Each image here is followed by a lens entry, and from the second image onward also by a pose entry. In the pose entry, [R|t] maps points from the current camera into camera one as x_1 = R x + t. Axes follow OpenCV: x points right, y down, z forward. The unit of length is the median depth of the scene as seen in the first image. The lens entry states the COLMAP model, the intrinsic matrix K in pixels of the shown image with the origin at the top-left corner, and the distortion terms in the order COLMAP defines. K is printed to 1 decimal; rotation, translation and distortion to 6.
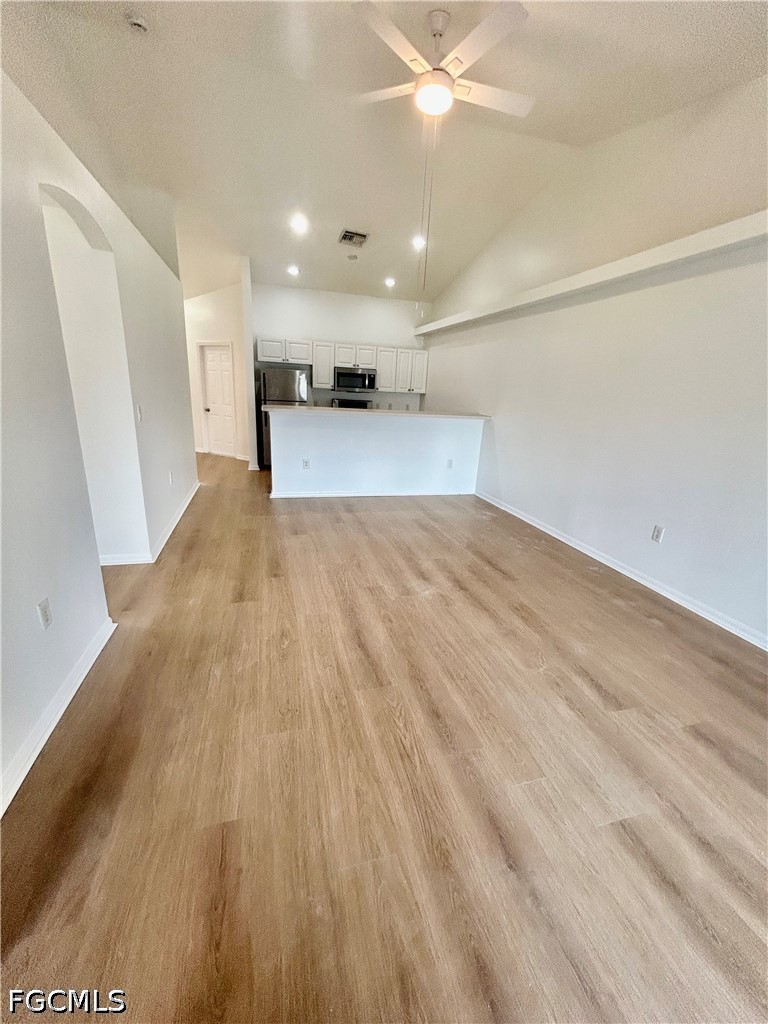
lens RADIAL K [[415.4, 0, 382.6], [0, 415.4, 514.0], [0, 0, 1]] dist [0.004241, 0.002021]
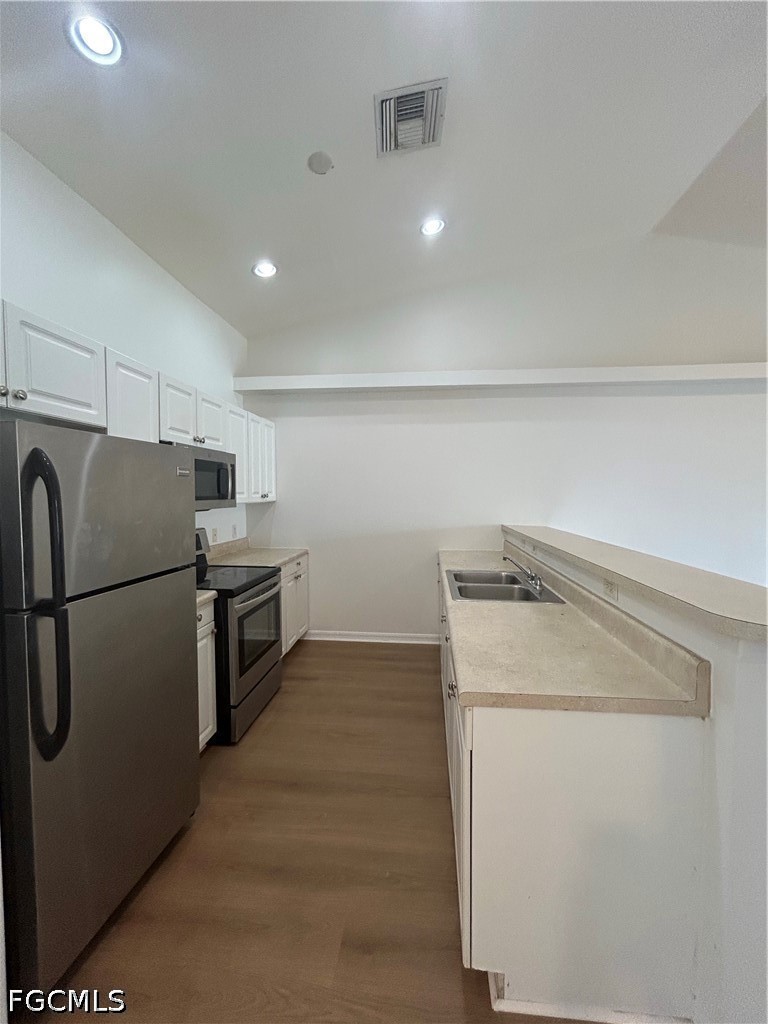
lens RADIAL K [[415.4, 0, 384.6], [0, 415.4, 512.0], [0, 0, 1]] dist [0.004241, 0.002021]
pose [[0.368366, -0.094436, 0.924872, -0.348801], [0.294854, 0.955335, -0.019891, -0.240747], [-0.881685, 0.280030, 0.379757, 0.731859]]
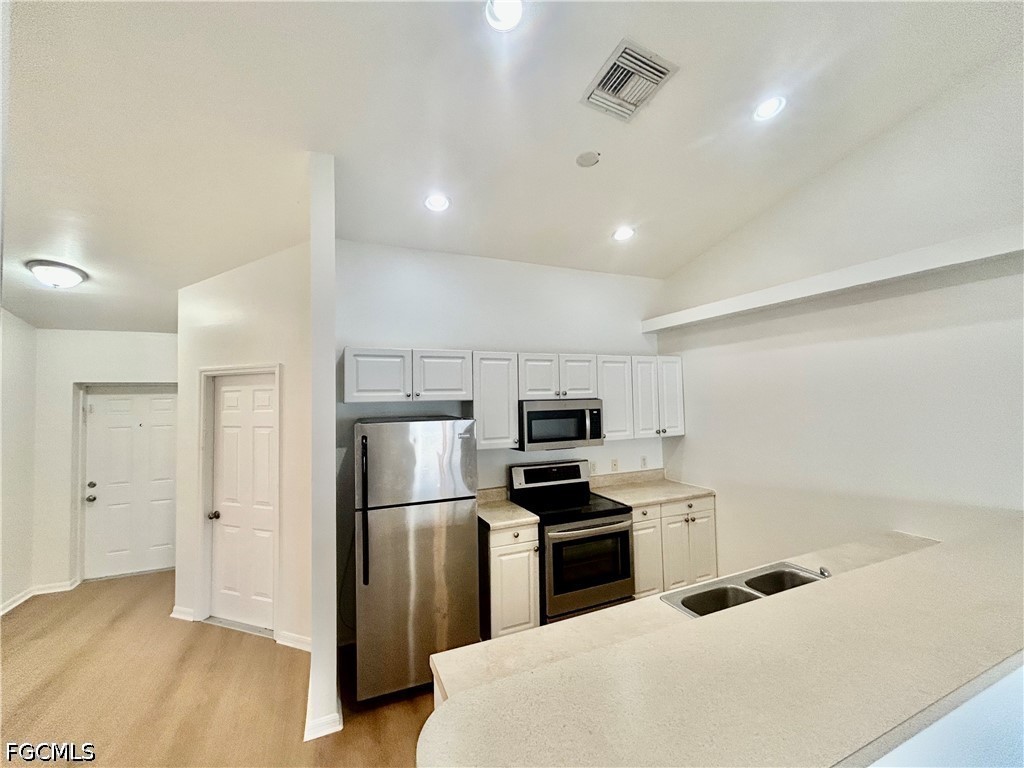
lens RADIAL K [[415.4, 0, 514.3], [0, 415.4, 383.3], [0, 0, 1]] dist [0.004241, 0.002021]
pose [[0.986898, -0.067454, 0.146569, -0.183912], [0.111776, 0.940942, -0.319584, -0.223509], [-0.116356, 0.331779, 0.936154, 0.560615]]
